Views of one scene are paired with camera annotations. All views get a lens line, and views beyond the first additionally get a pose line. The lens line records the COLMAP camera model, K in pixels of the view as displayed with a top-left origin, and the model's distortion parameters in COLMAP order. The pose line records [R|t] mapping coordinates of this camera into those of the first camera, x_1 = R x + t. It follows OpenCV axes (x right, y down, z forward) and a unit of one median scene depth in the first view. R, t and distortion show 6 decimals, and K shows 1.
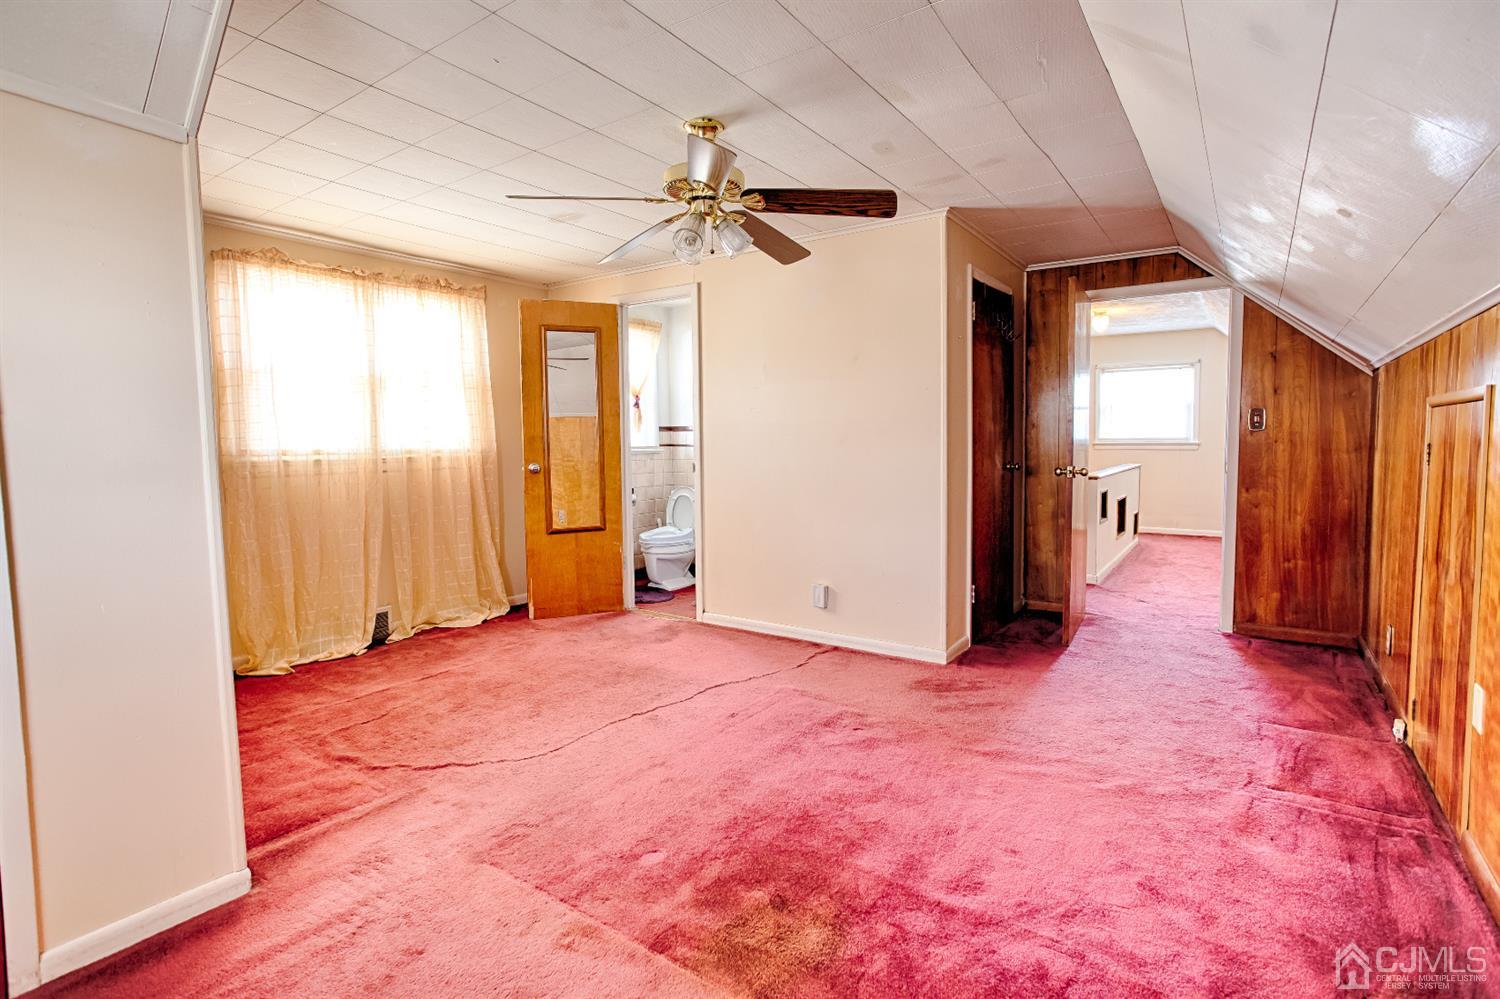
lens RADIAL K [[724.8, 0, 749.7], [0, 724.8, 491.5], [0, 0, 1]] dist [-0.024487, 0.001886]
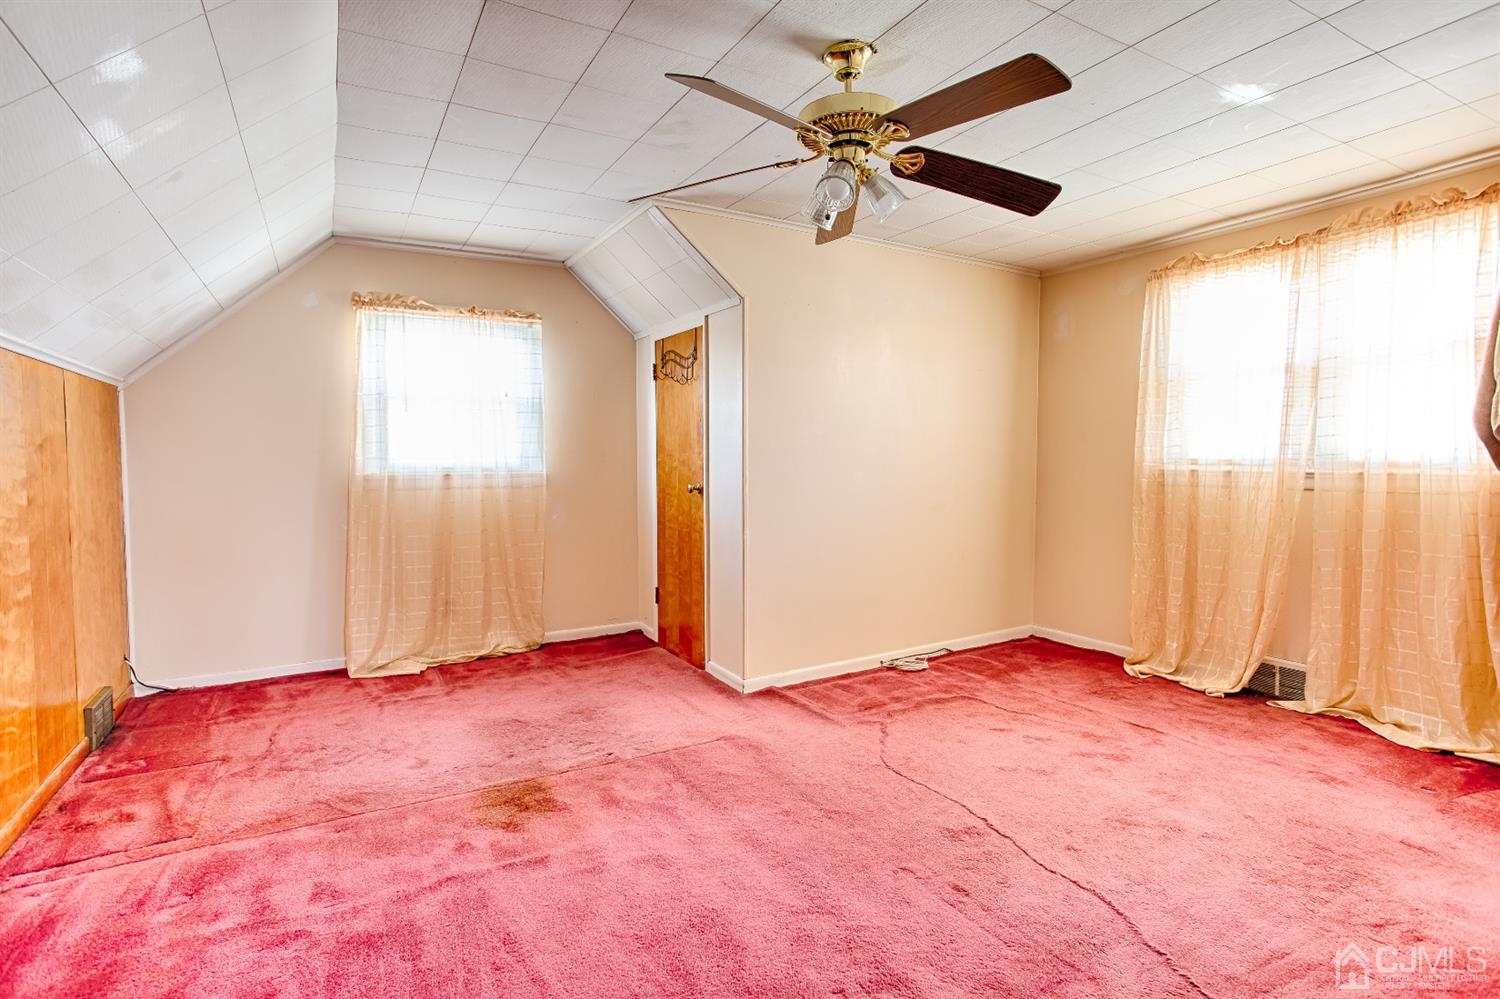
lens RADIAL K [[724.8, 0, 747.6], [0, 724.8, 502.2], [0, 0, 1]] dist [-0.024487, 0.001886]
pose [[-0.419750, 0.058945, -0.905723, 0.492127], [-0.058795, 0.994027, 0.091940, -0.055432], [0.905733, 0.091844, -0.413778, 0.882256]]
